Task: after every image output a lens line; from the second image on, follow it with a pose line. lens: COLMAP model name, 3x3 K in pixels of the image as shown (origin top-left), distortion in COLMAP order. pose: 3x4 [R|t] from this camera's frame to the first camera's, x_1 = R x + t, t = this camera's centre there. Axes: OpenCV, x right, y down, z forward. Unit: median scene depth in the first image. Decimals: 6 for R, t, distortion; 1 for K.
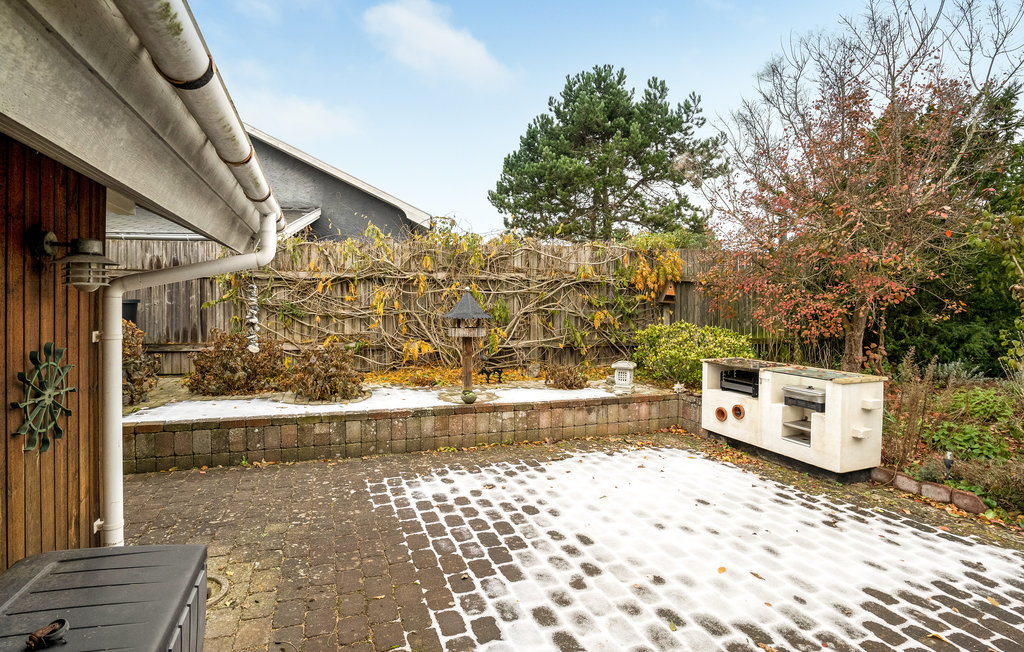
lens RADIAL K [[494.2, 0, 517.4], [0, 494.2, 309.0], [0, 0, 1]] dist [-0.054707, 0.019342]
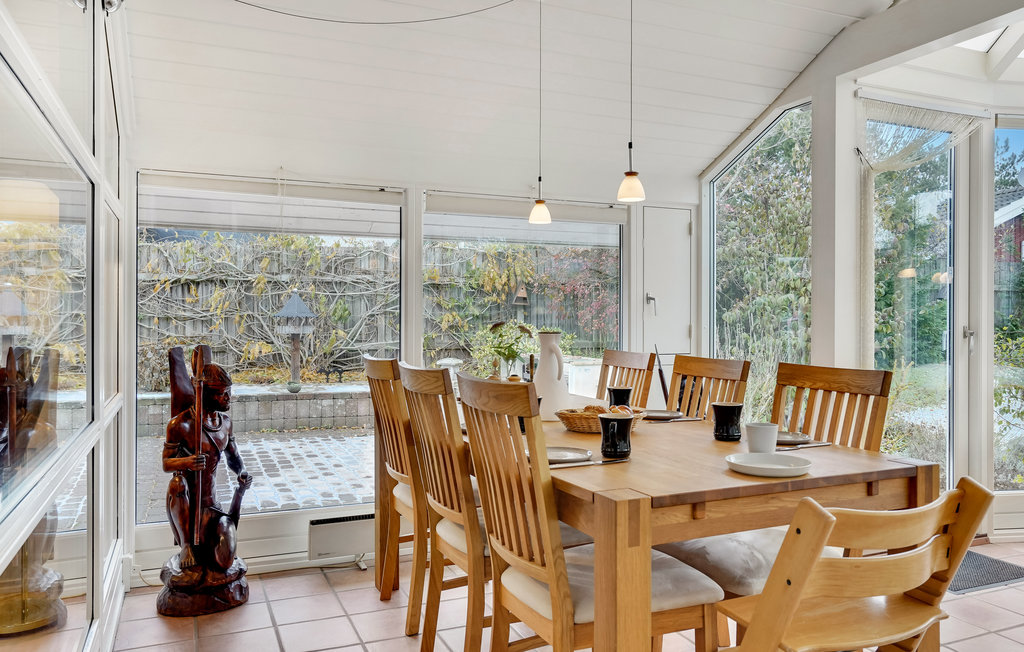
lens RADIAL K [[724.9, 0, 501.1], [0, 724.9, 320.8], [0, 0, 1]] dist [0.007644, 0.004978]
pose [[0.999366, -0.002110, 0.035533, 0.468602], [0.002150, 0.999997, -0.001066, 0.046115], [-0.035530, 0.001141, 0.999368, -0.982760]]
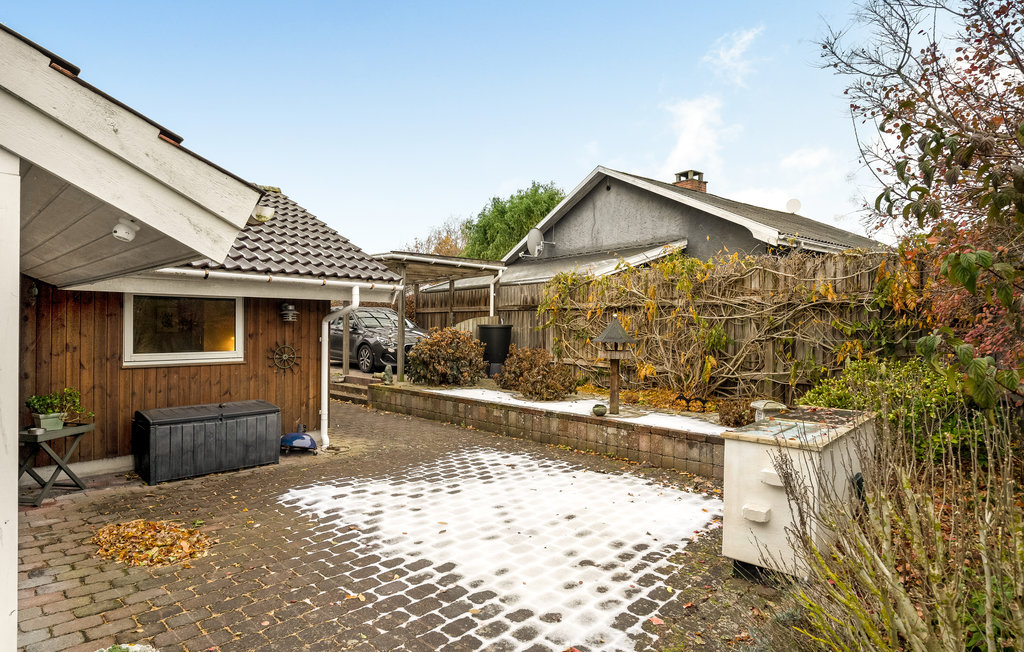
lens RADIAL K [[562.0, 0, 512.0], [0, 562.0, 326.0], [0, 0, 1]] dist [-0.072994, 0.037733]
pose [[0.449102, 0.003250, -0.893475, 1.465048], [-0.016607, 0.999851, -0.004711, -0.013288], [0.893326, 0.016954, 0.449089, 0.345654]]
